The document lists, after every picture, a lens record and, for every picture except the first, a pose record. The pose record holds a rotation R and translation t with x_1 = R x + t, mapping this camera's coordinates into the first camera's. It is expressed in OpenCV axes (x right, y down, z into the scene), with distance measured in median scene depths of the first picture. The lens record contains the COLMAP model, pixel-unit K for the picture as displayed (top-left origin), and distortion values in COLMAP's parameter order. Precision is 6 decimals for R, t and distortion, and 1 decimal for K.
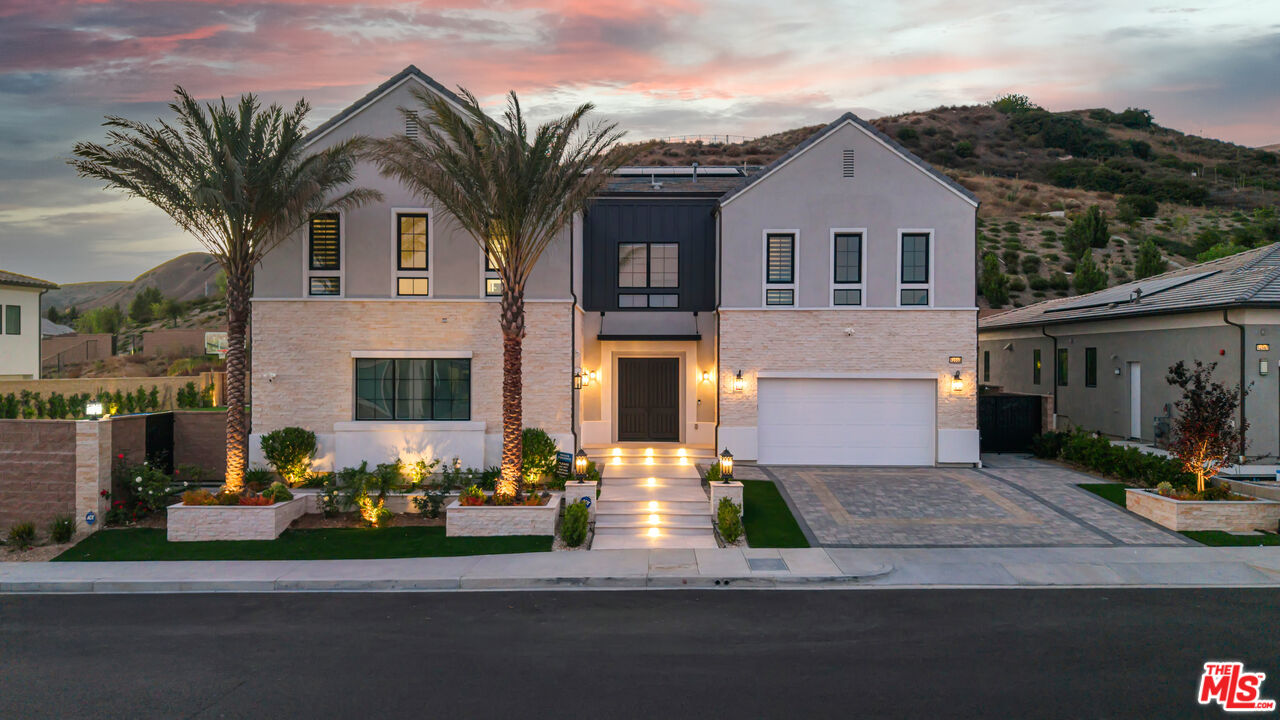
lens RADIAL K [[1004.6, 0, 640.7], [0, 1004.6, 363.0], [0, 0, 1]] dist [0.012333, -0.001570]
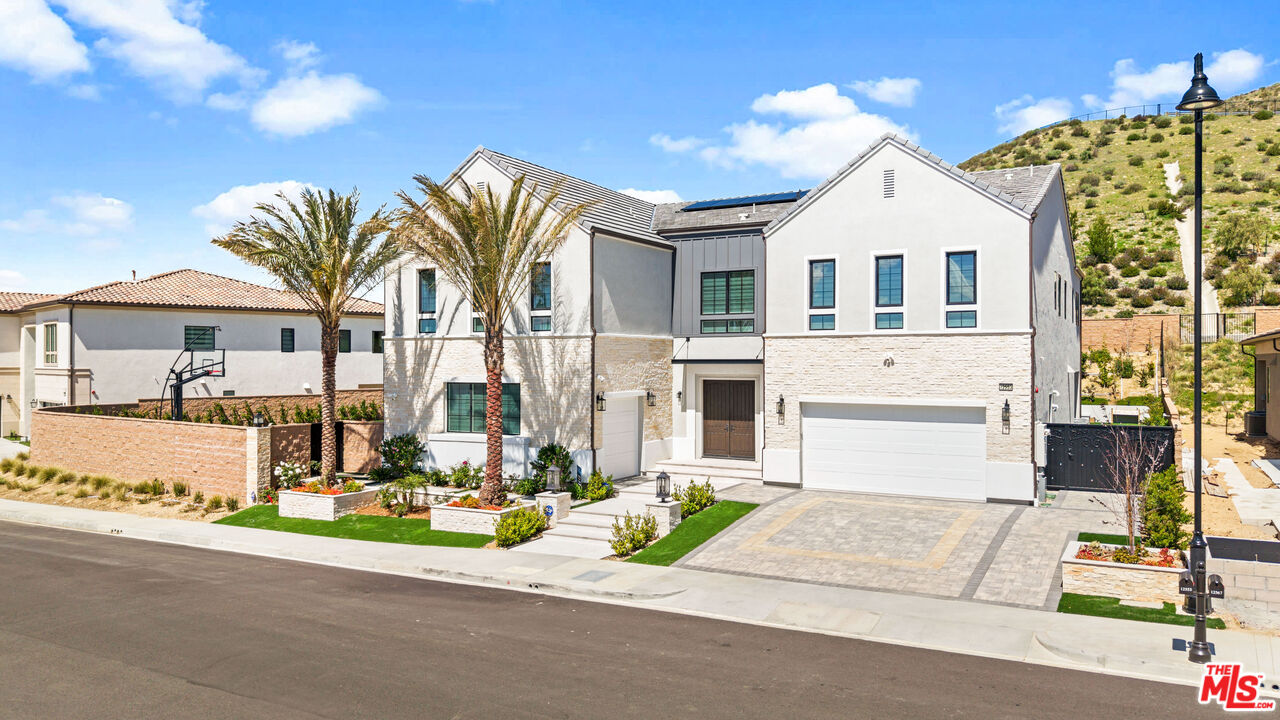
lens RADIAL K [[1004.6, 0, 645.5], [0, 1004.6, 353.4], [0, 0, 1]] dist [0.012333, -0.001570]
pose [[0.875009, -0.006021, -0.484070, 0.470219], [-0.004634, 0.999773, -0.020812, -0.012642], [0.484085, 0.020454, 0.874782, 0.043126]]
